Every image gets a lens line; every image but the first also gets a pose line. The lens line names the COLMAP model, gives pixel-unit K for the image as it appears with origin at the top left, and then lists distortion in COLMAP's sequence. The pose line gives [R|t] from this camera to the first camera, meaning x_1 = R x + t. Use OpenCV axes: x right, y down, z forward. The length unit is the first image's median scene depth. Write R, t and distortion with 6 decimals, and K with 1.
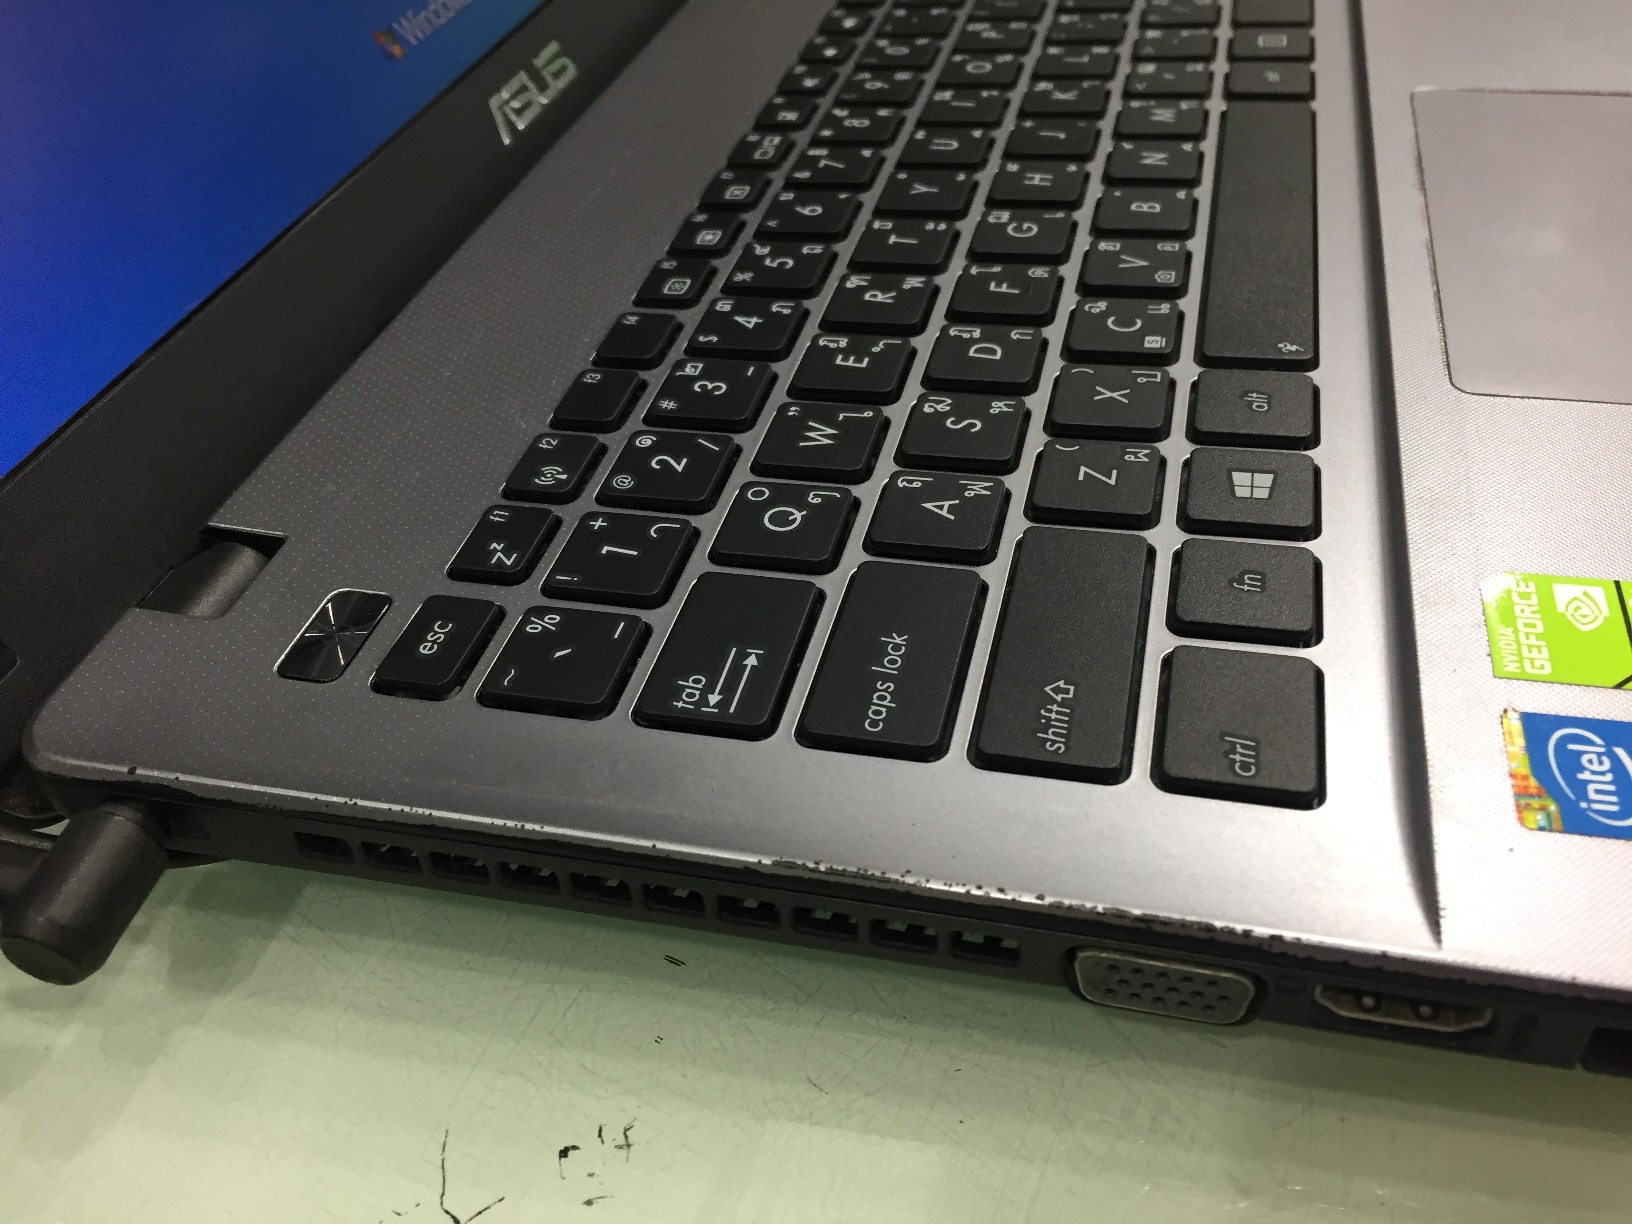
lens RADIAL K [[1434.1, 0, 822.1], [0, 1434.1, 610.6], [0, 0, 1]] dist [0.067791, -0.113847]
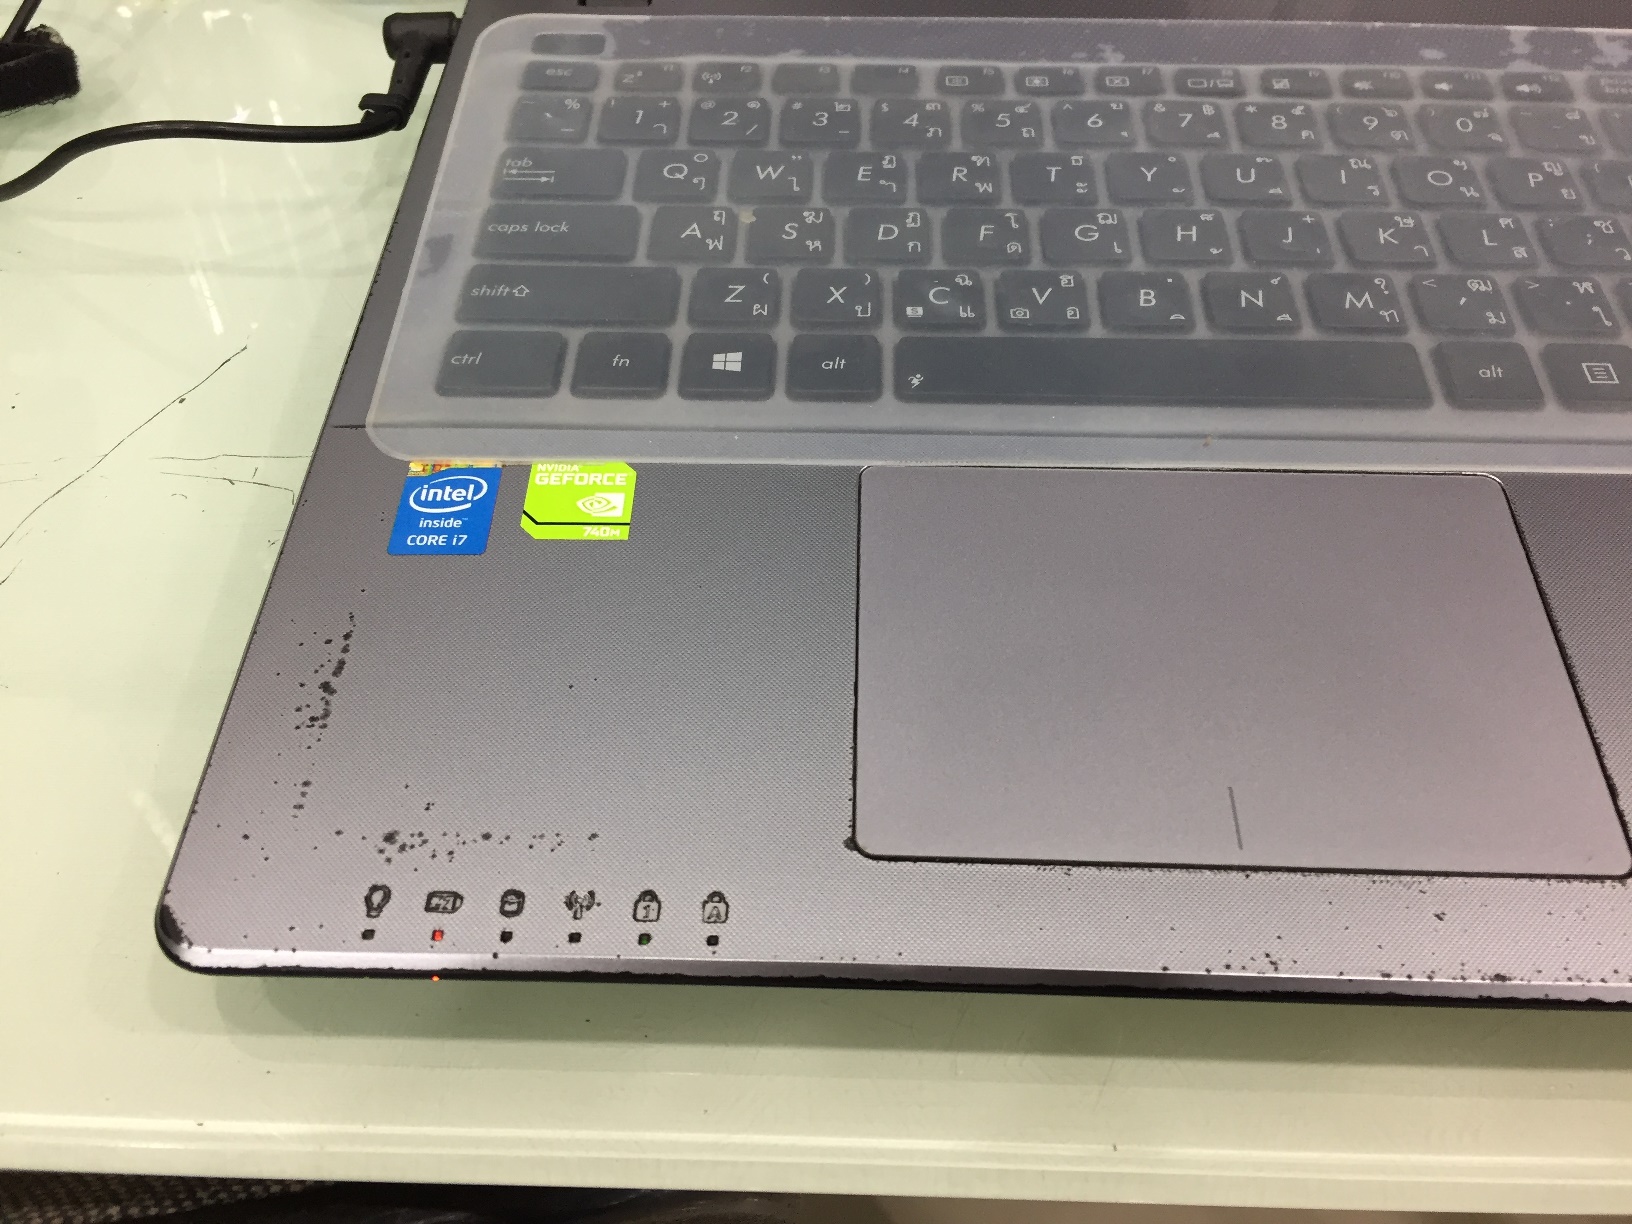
lens RADIAL K [[1434.1, 0, 807.9], [0, 1434.1, 608.9], [0, 0, 1]] dist [0.067791, -0.113847]
pose [[0.208801, 0.813035, -0.543485, 1.261978], [-0.641959, 0.533188, 0.550998, -0.776742], [0.737760, 0.233846, 0.633266, 0.208297]]
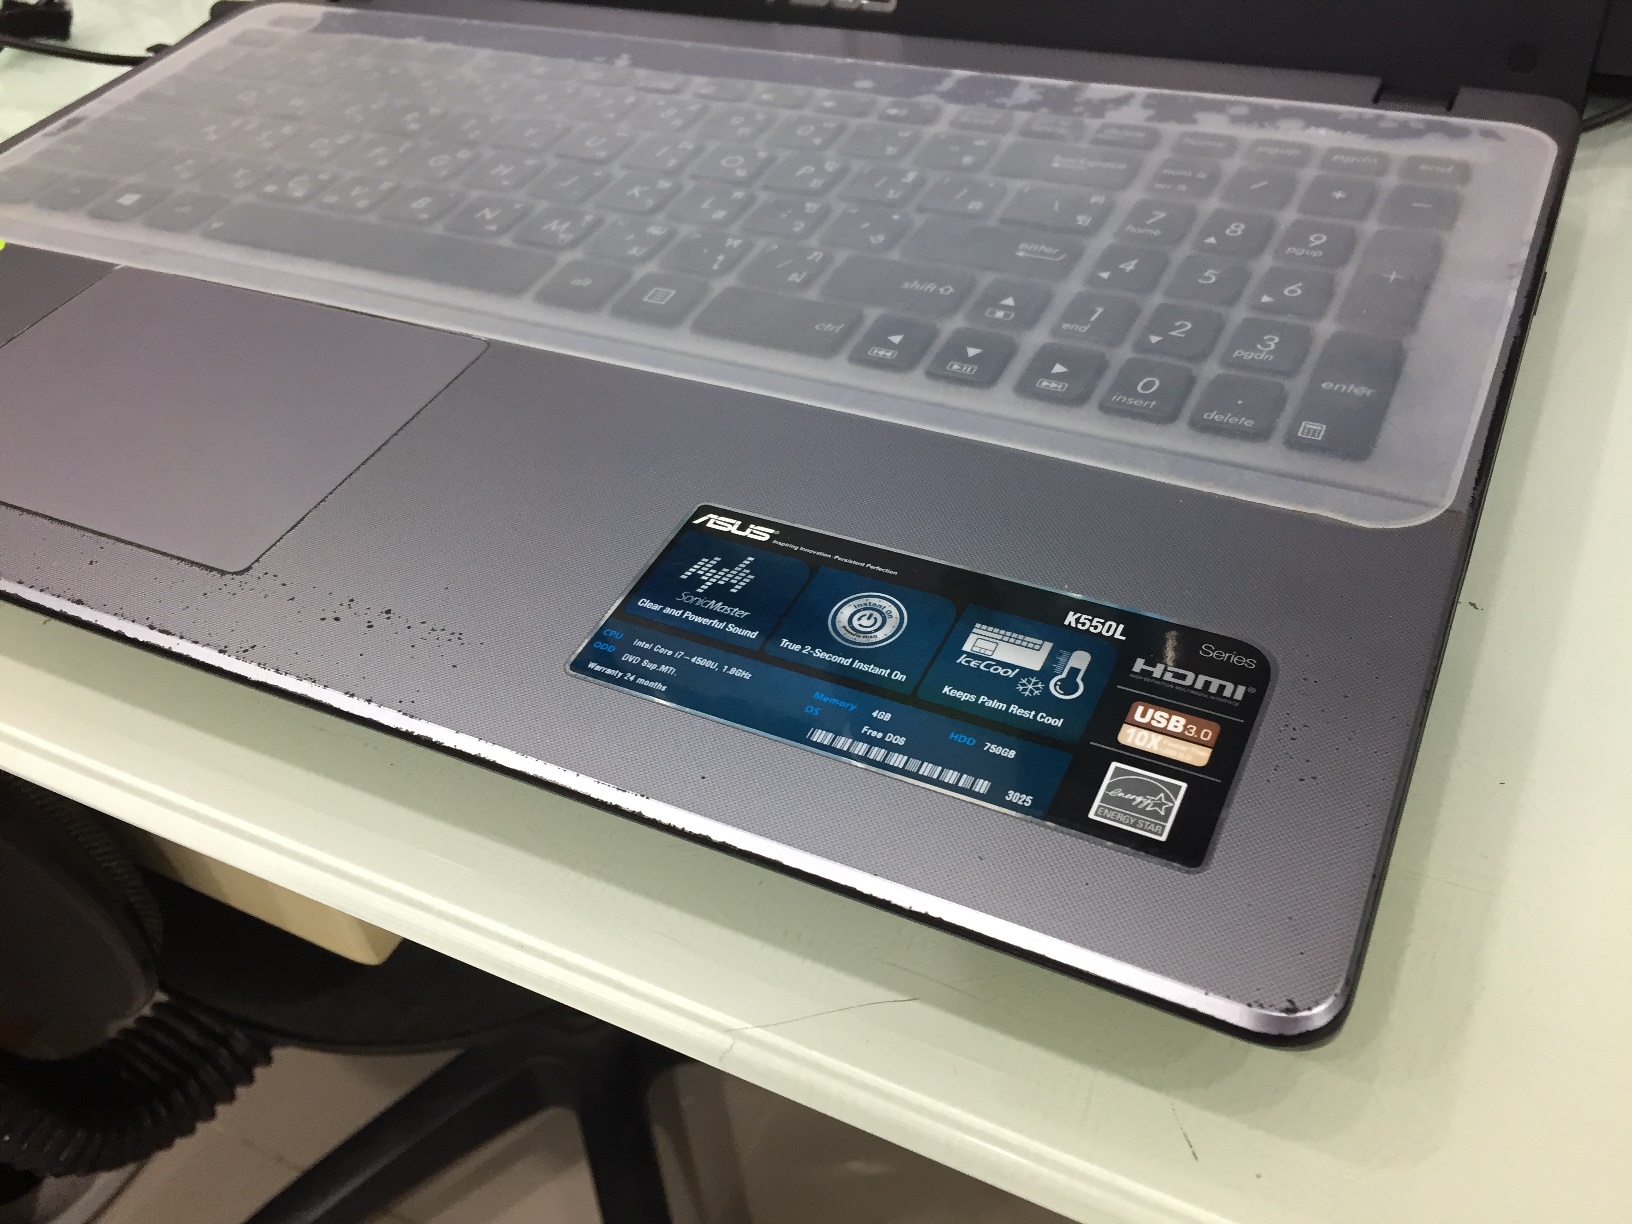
lens RADIAL K [[1434.1, 0, 802.0], [0, 1434.1, 611.9], [0, 0, 1]] dist [0.067791, -0.113847]
pose [[-0.213903, 0.741379, -0.636084, 1.728435], [-0.533184, 0.456997, 0.711947, -1.678768], [0.818511, 0.491438, 0.297539, 1.406487]]
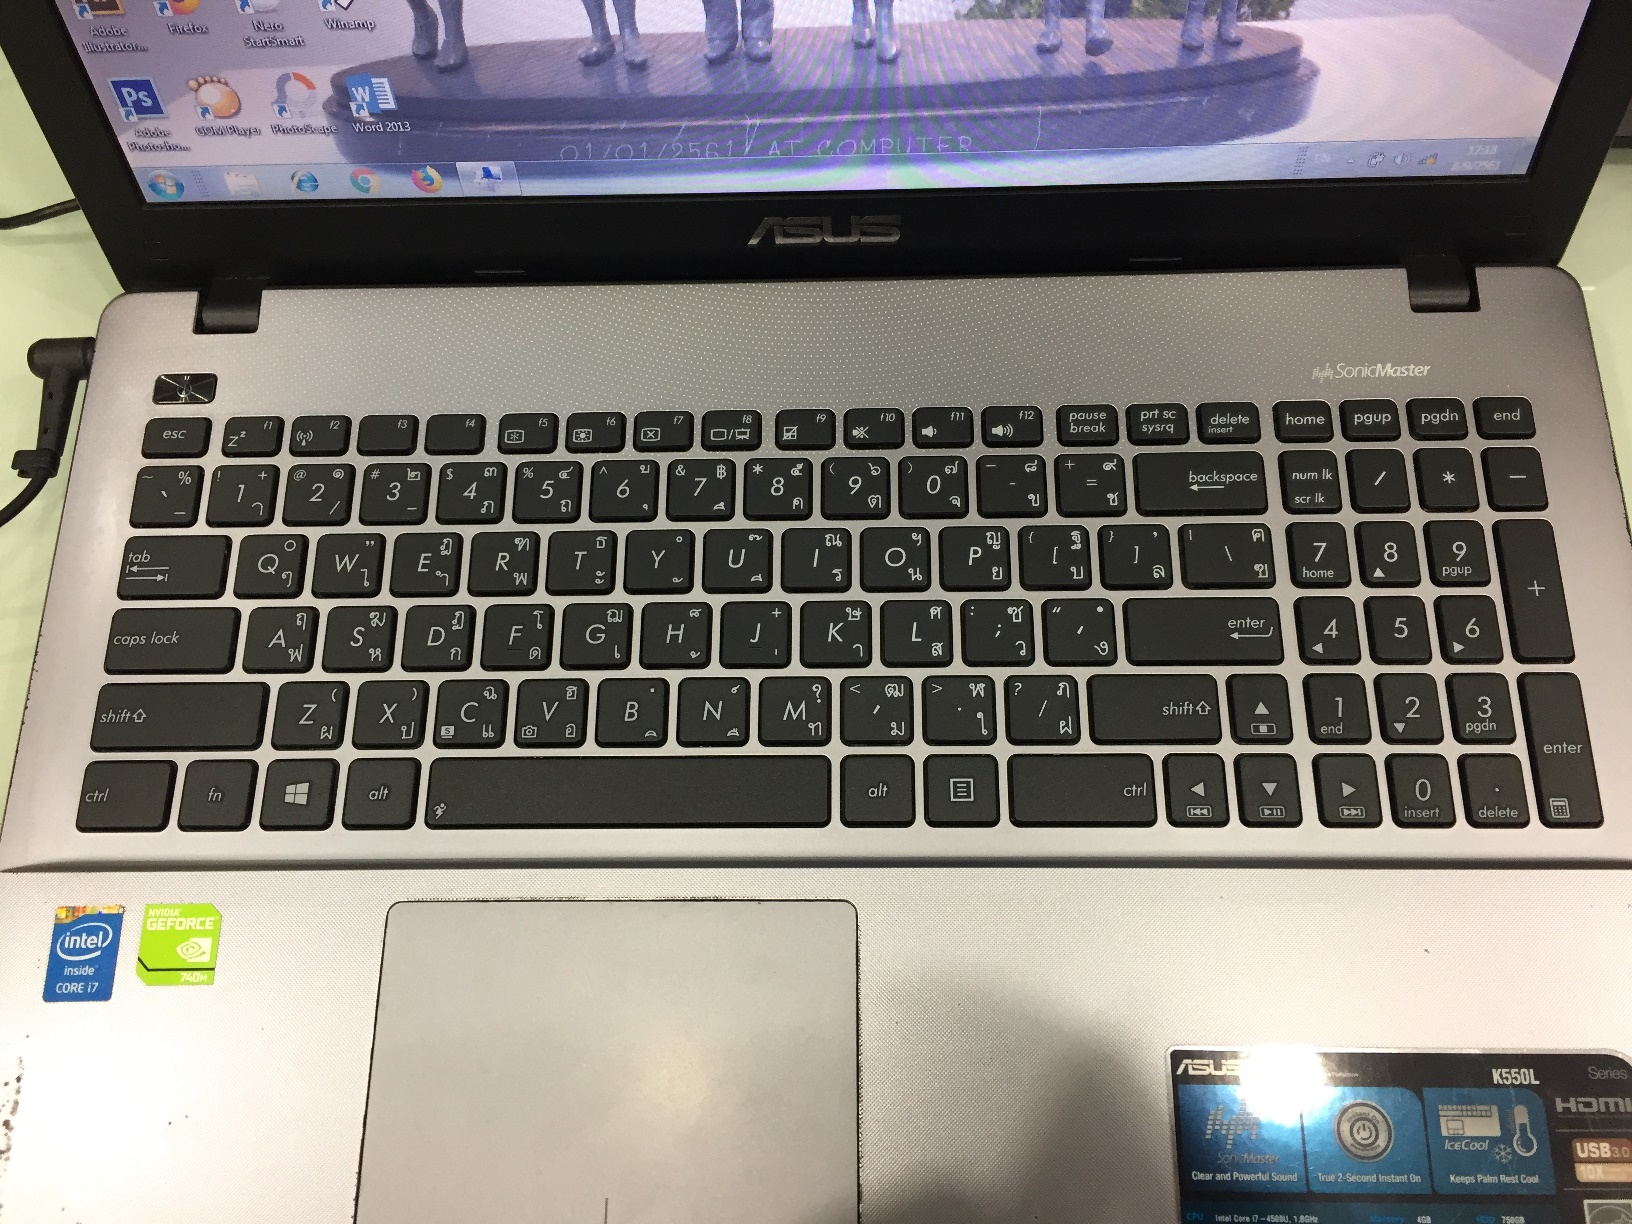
lens RADIAL K [[1434.1, 0, 815.6], [0, 1434.1, 614.3], [0, 0, 1]] dist [0.067791, -0.113847]
pose [[0.238014, 0.937414, -0.254176, 0.695053], [-0.607183, 0.347864, 0.714366, -1.847512], [0.758075, -0.015698, 0.651978, 0.296391]]
